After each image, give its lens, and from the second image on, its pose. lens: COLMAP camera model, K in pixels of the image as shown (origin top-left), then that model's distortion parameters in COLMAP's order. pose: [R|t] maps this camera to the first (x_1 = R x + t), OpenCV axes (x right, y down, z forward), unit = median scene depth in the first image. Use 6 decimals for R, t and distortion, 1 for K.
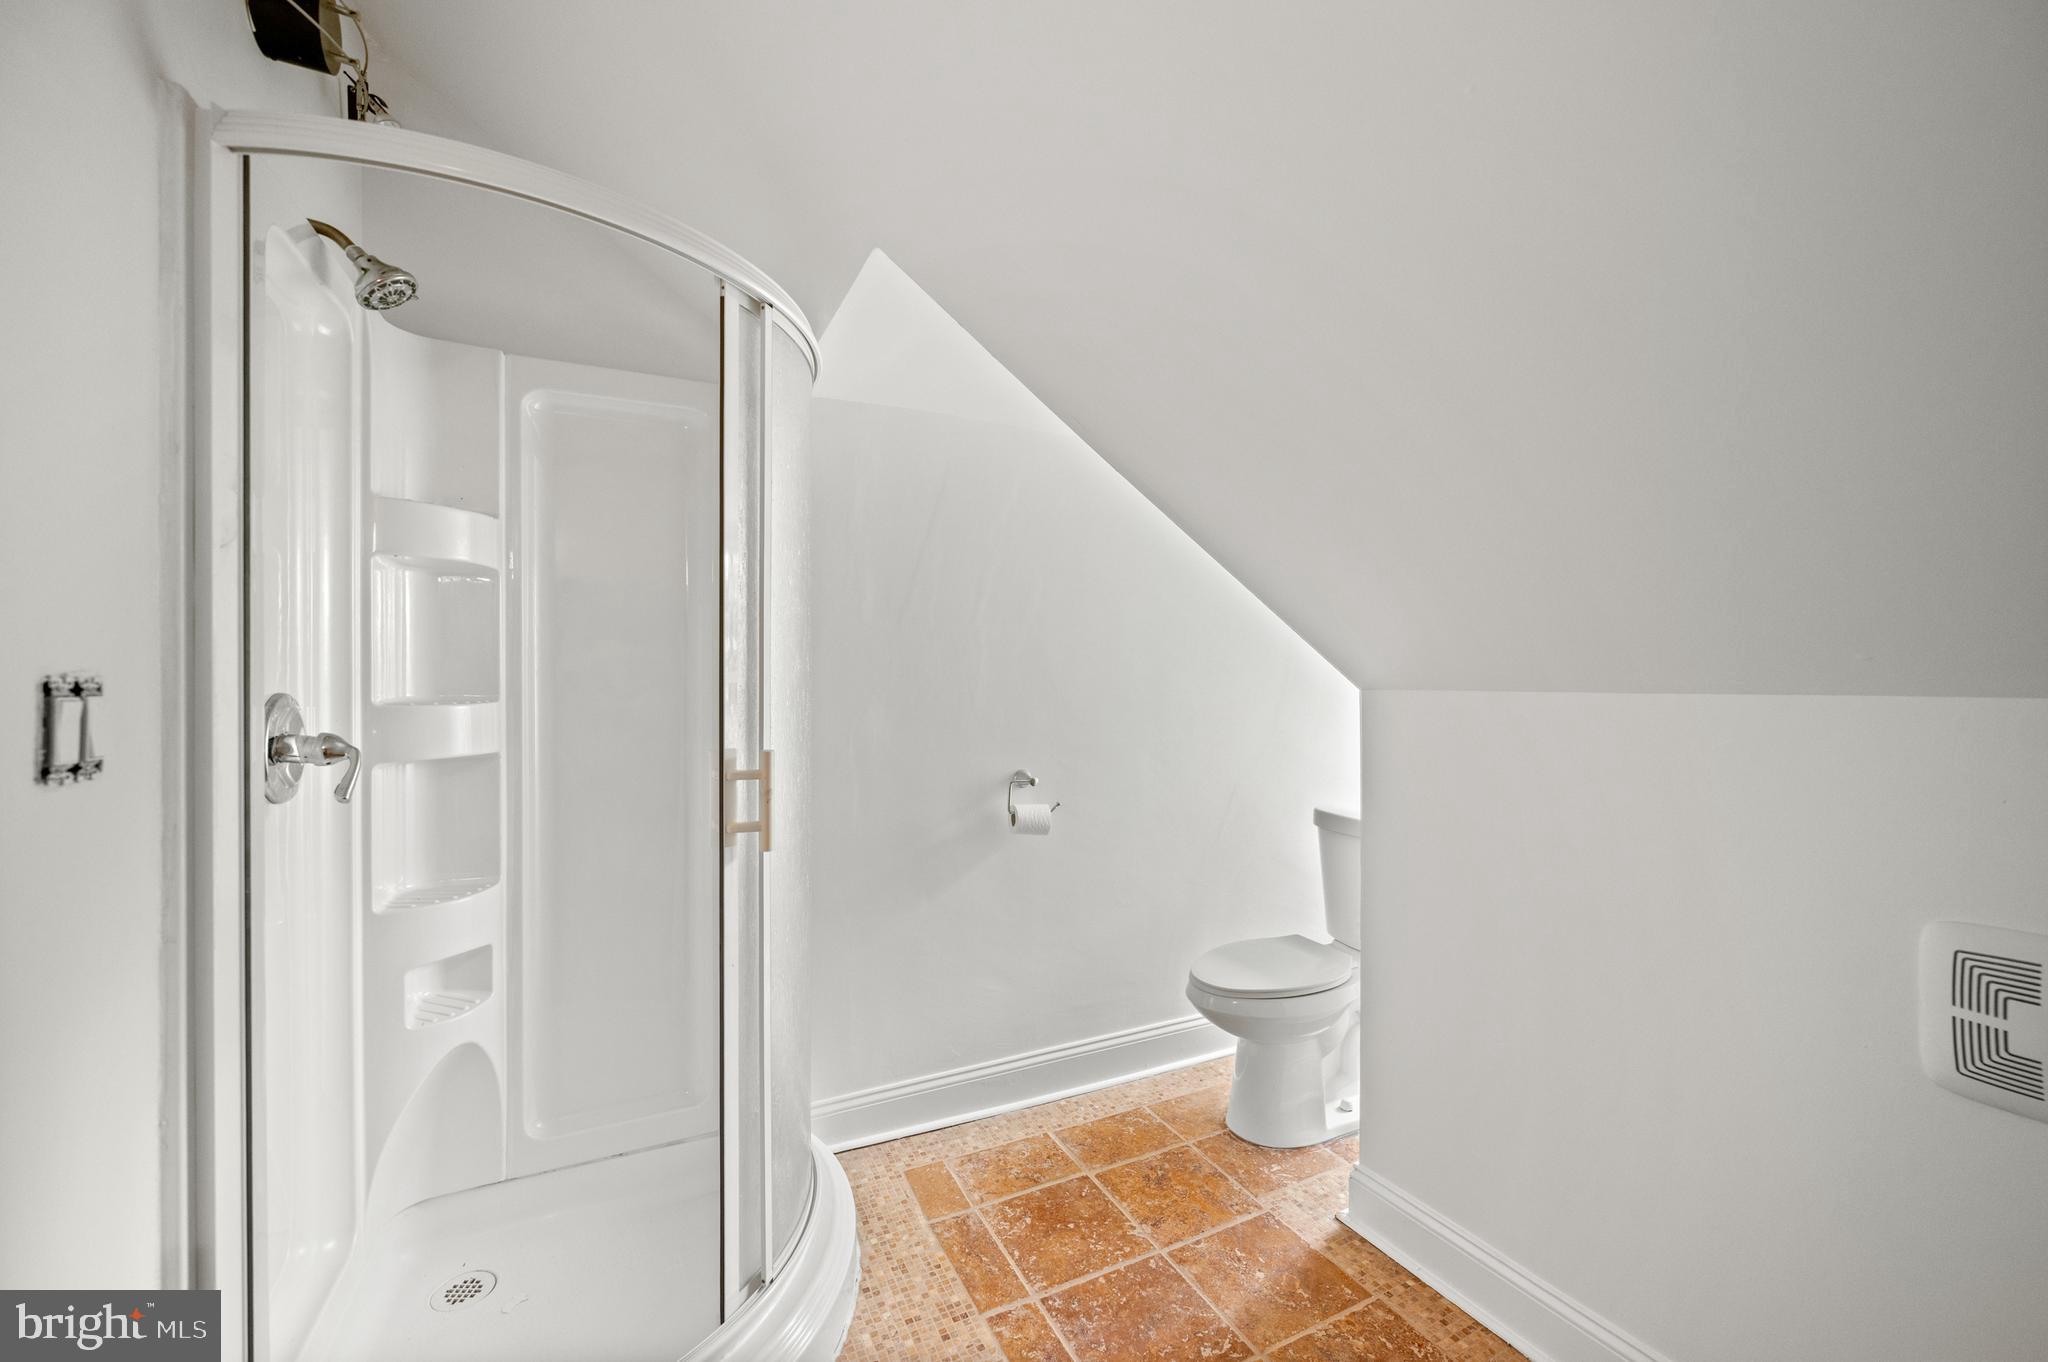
lens RADIAL K [[824.4, 0, 1027.1], [0, 824.4, 681.2], [0, 0, 1]] dist [-0.001392, 0.000552]
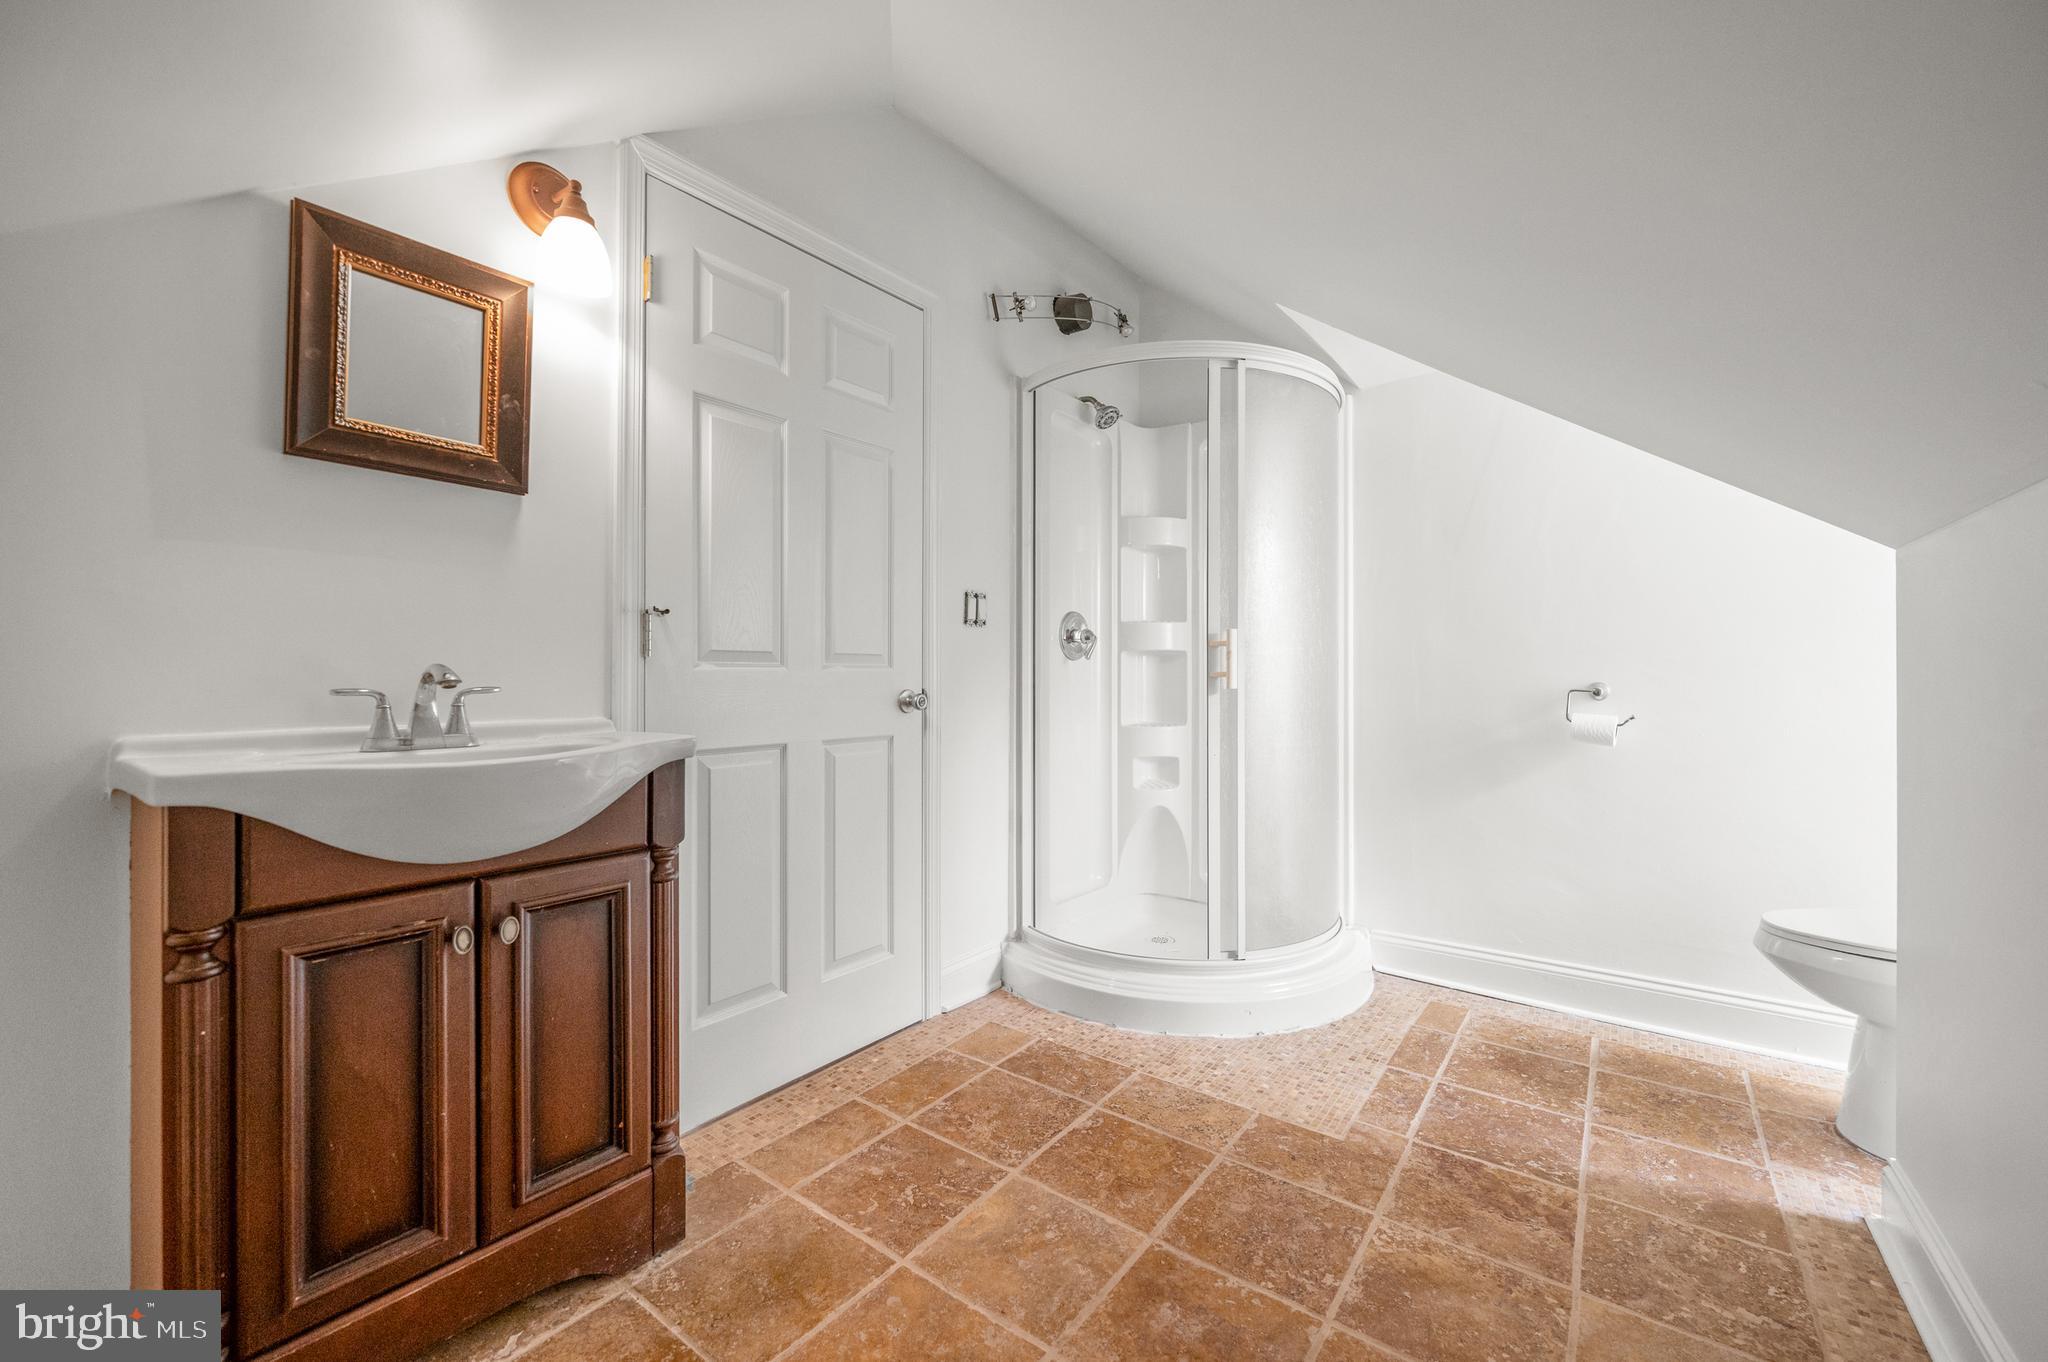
lens RADIAL K [[824.4, 0, 1031.9], [0, 824.4, 676.1], [0, 0, 1]] dist [-0.001392, 0.000552]
pose [[0.451781, 0.001581, -0.892127, 0.826659], [-0.008839, 0.999957, -0.002704, 0.156426], [0.892085, 0.009107, 0.451776, -0.094057]]
